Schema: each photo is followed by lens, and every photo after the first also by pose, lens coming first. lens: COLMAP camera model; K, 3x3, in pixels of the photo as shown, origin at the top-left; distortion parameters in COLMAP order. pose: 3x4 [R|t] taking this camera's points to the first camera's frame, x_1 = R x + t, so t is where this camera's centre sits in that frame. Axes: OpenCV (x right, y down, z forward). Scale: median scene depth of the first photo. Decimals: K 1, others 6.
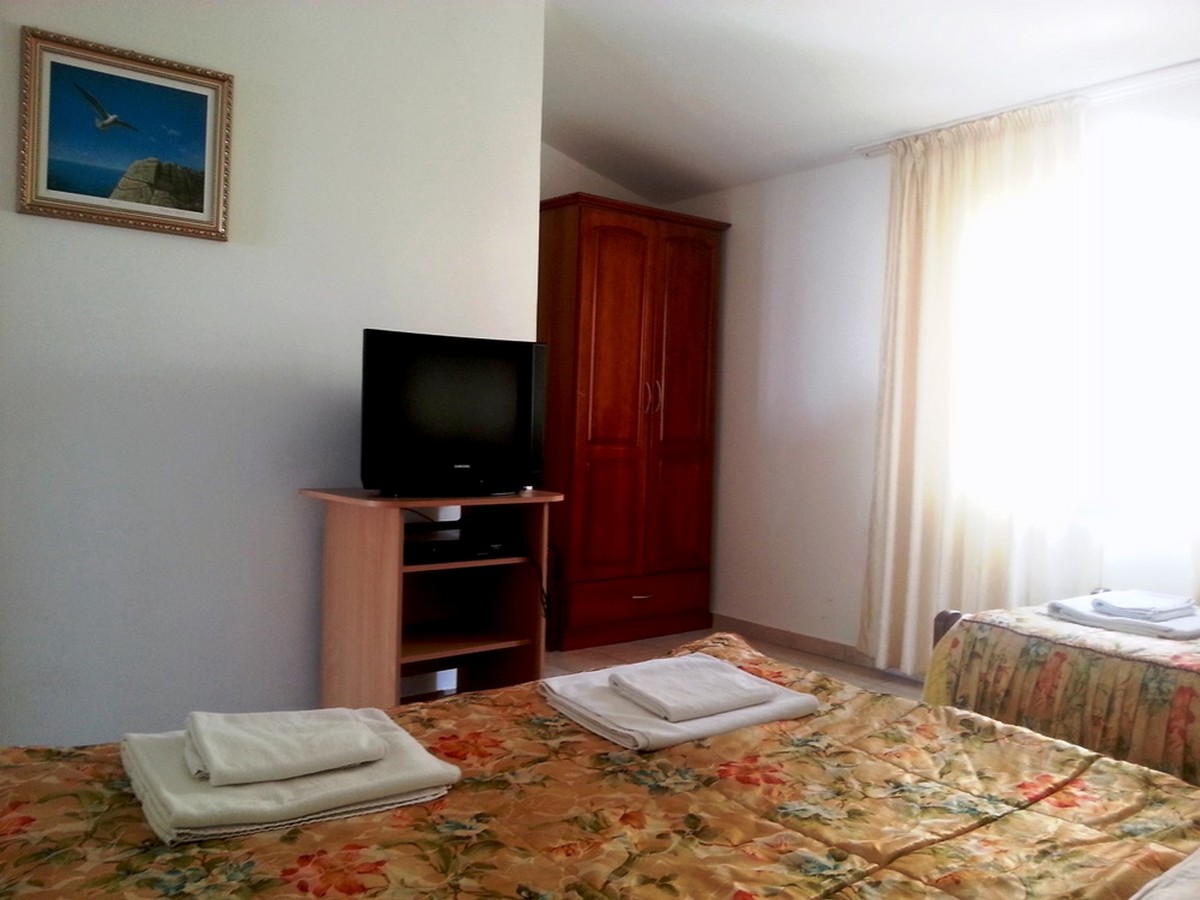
lens RADIAL K [[993.8, 0, 585.7], [0, 993.8, 449.9], [0, 0, 1]] dist [-0.003508, -0.002481]
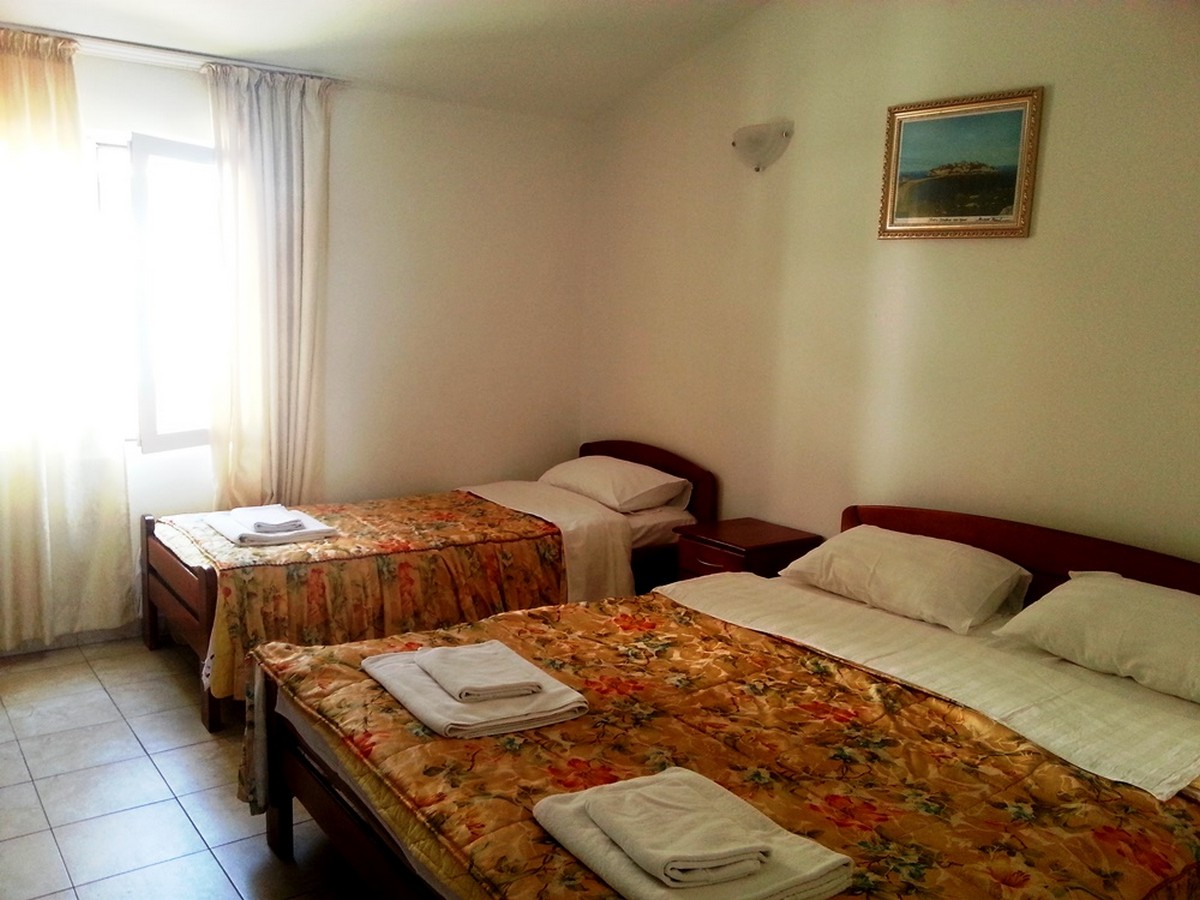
lens RADIAL K [[993.8, 0, 585.7], [0, 993.8, 449.9], [0, 0, 1]] dist [-0.003508, -0.002481]
pose [[0.029484, -0.170586, 0.984902, -1.080032], [0.007830, 0.985339, 0.170428, -0.233404], [-0.999535, 0.002687, 0.030387, 0.907389]]
